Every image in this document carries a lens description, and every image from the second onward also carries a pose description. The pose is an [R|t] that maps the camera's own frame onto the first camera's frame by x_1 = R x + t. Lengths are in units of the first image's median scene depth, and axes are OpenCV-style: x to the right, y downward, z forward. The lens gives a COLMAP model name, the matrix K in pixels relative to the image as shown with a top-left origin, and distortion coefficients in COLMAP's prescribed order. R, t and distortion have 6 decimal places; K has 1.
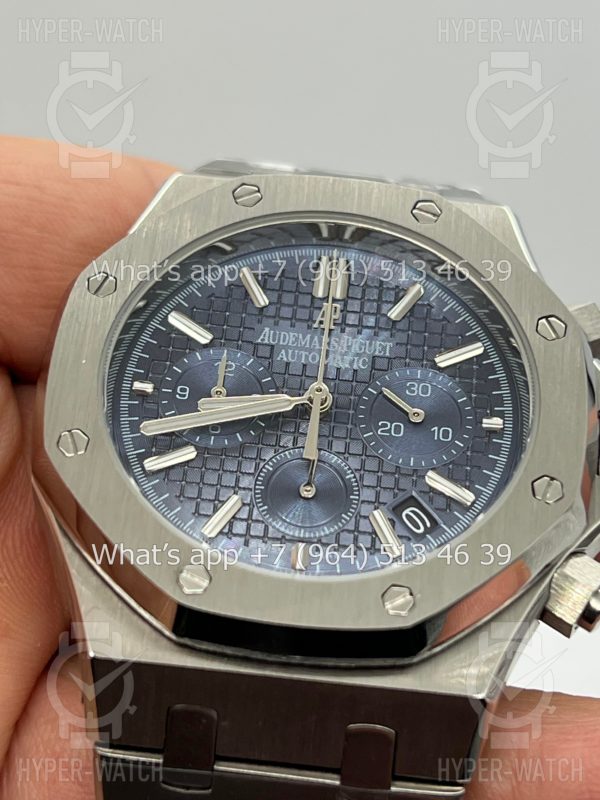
lens RADIAL K [[1901.8, 0, 294.5], [0, 1901.8, 399.6], [0, 0, 1]] dist [0.245159, 0.000000]
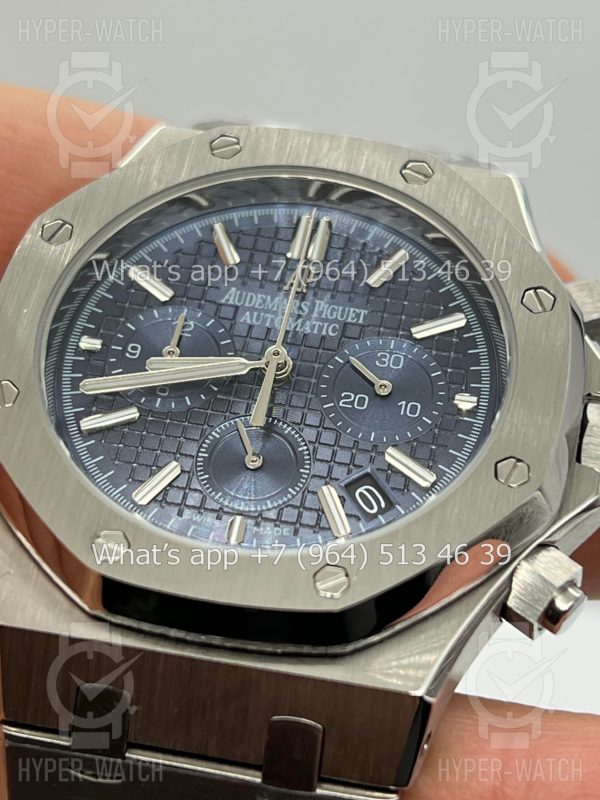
lens RADIAL K [[1901.8, 0, 311.6], [0, 1901.8, 393.7], [0, 0, 1]] dist [0.245159, 0.000000]
pose [[0.994543, 0.050206, -0.091451, 0.113845], [-0.053220, 0.998107, -0.030822, 0.041266], [0.089731, 0.035521, 0.995332, 0.088279]]
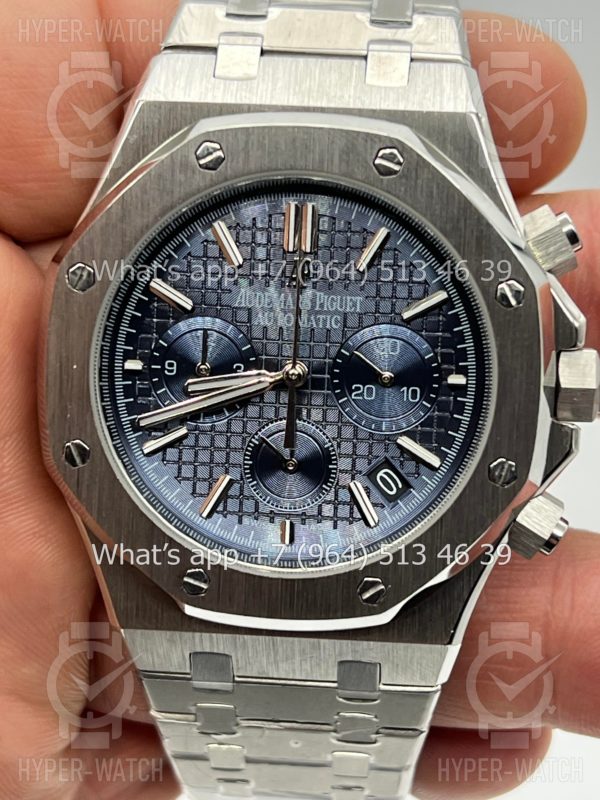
lens RADIAL K [[1901.8, 0, 302.9], [0, 1901.8, 403.4], [0, 0, 1]] dist [0.245159, 0.000000]
pose [[0.993457, -0.052349, -0.101500, 0.126378], [0.101527, 0.811810, 0.575028, -0.608877], [0.052297, -0.581571, 0.811813, 0.111456]]
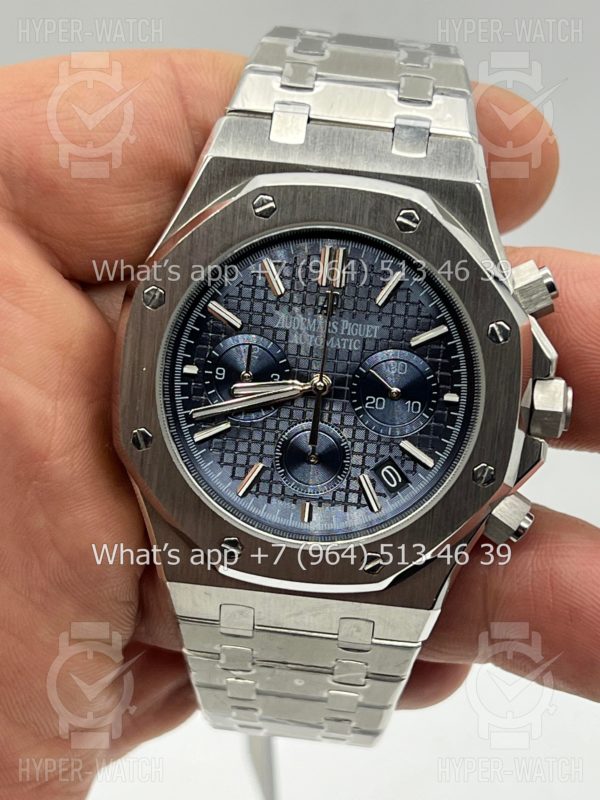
lens RADIAL K [[1901.8, 0, 292.8], [0, 1901.8, 415.5], [0, 0, 1]] dist [0.245159, 0.000000]
pose [[0.996233, 0.010593, -0.086072, 0.108515], [0.043541, 0.797251, 0.602075, -0.790422], [0.074999, -0.603555, 0.793786, -0.077282]]
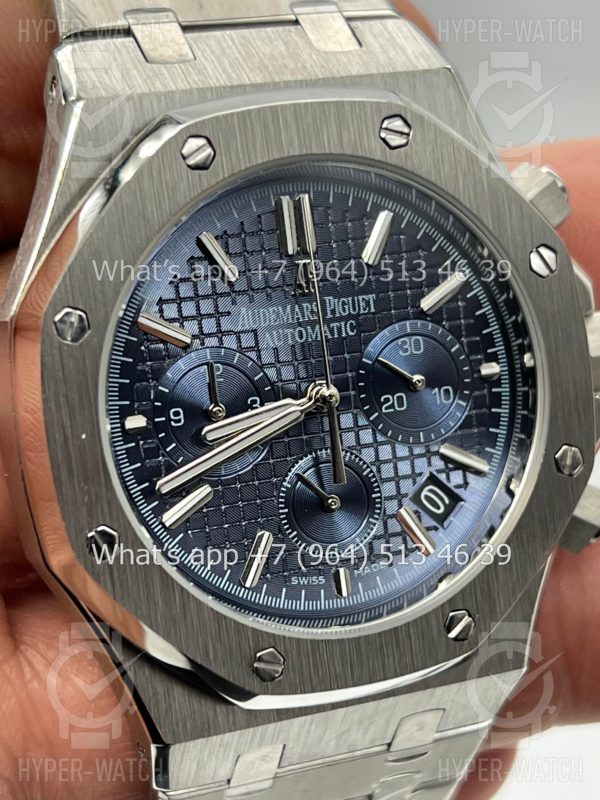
lens RADIAL K [[1901.8, 0, 302.7], [0, 1901.8, 398.7], [0, 0, 1]] dist [0.245159, 0.000000]
pose [[0.919926, -0.237293, 0.312135, -0.282701], [0.010008, 0.810027, 0.586307, -0.536215], [-0.391965, -0.536235, 0.747540, 0.318898]]
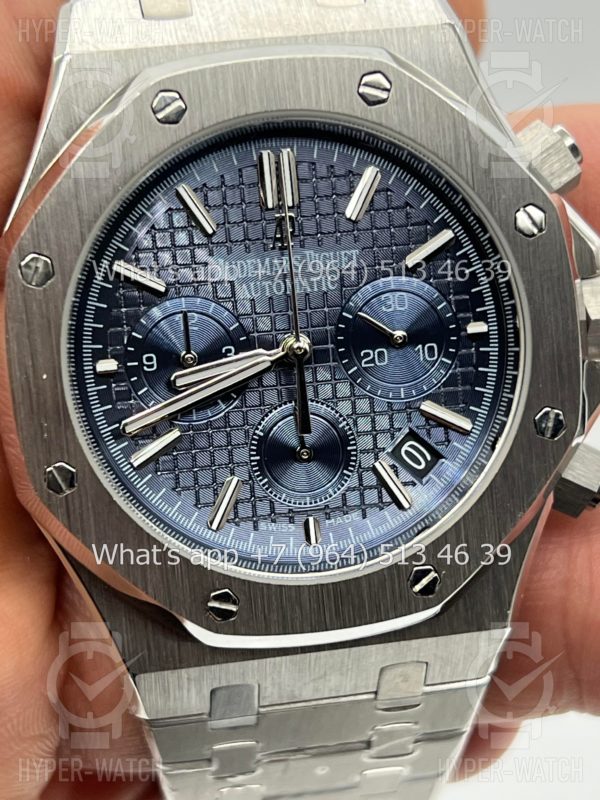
lens RADIAL K [[1901.8, 0, 296.6], [0, 1901.8, 404.7], [0, 0, 1]] dist [0.245159, 0.000000]
pose [[0.975430, -0.201625, 0.088788, -0.076048], [0.110589, 0.796674, 0.594205, -0.534018], [-0.190541, -0.569787, 0.799398, 0.236408]]
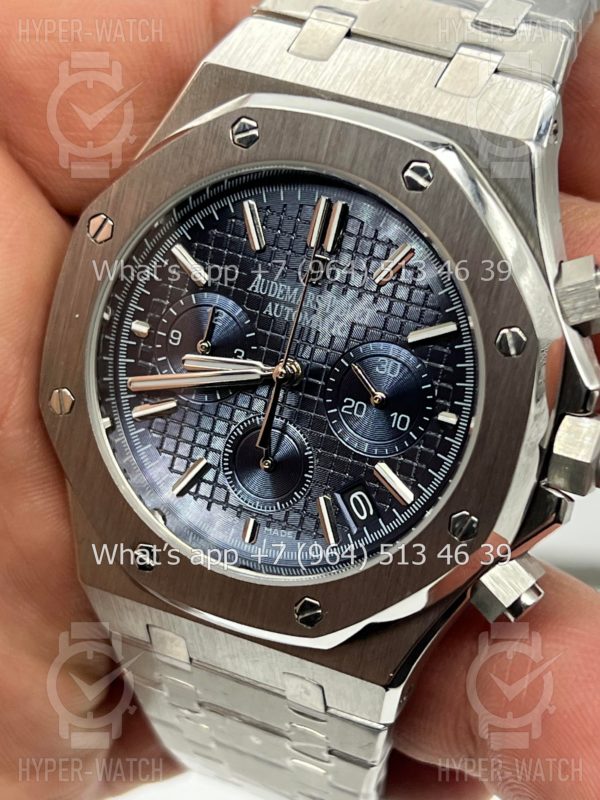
lens RADIAL K [[1901.8, 0, 300.9], [0, 1901.8, 405.7], [0, 0, 1]] dist [0.245159, 0.000000]
pose [[0.918556, 0.179149, -0.352365, 0.388595], [0.070859, 0.802343, 0.592642, -0.600972], [0.388889, -0.569343, 0.724302, 0.240534]]
